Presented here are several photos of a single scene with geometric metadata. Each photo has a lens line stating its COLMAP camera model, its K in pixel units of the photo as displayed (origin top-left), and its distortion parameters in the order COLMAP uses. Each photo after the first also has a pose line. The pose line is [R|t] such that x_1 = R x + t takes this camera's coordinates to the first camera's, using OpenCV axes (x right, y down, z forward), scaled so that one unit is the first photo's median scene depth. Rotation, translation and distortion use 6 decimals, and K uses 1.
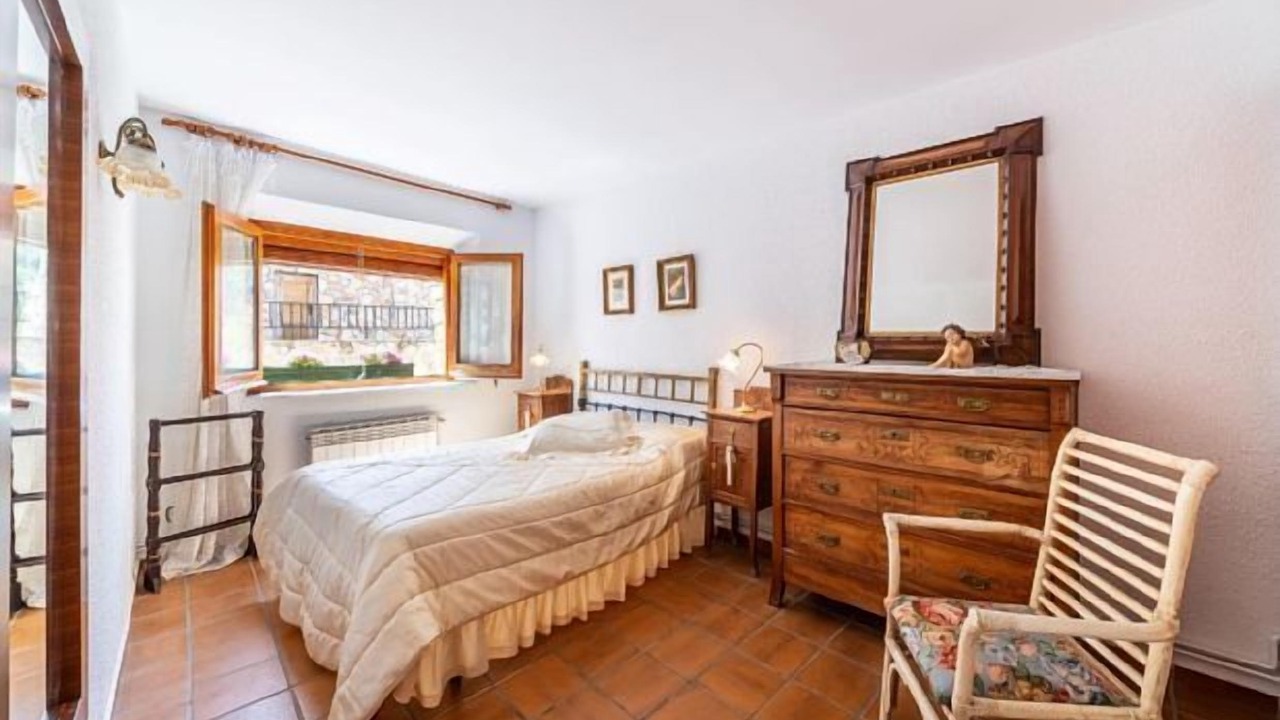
lens RADIAL K [[455.6, 0, 657.0], [0, 455.6, 340.0], [0, 0, 1]] dist [-0.000979, -0.000052]
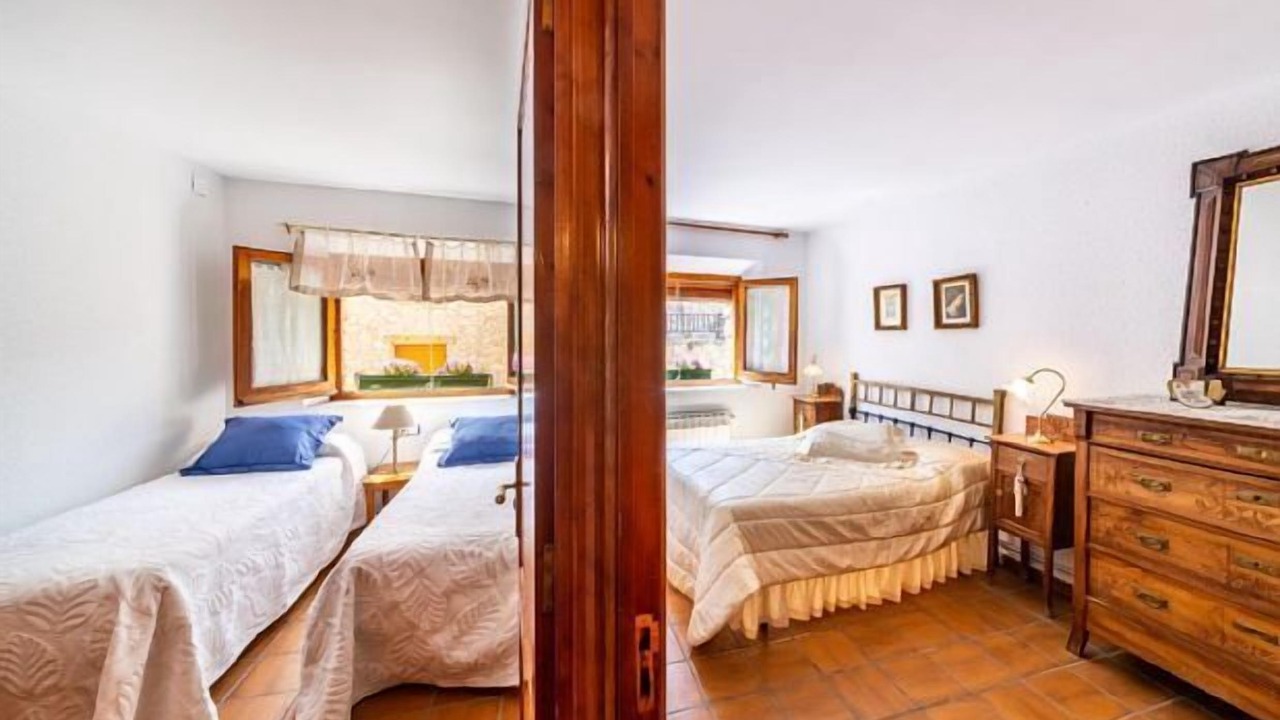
lens RADIAL K [[444.3, 0, 690.0], [0, 444.3, 336.7], [0, 0, 1]] dist [-0.003019, -0.000207]
pose [[0.885115, 0.007604, -0.465310, -0.026729], [-0.002320, 0.999926, 0.011927, -0.082033], [0.465366, -0.009477, 0.885067, -0.177095]]
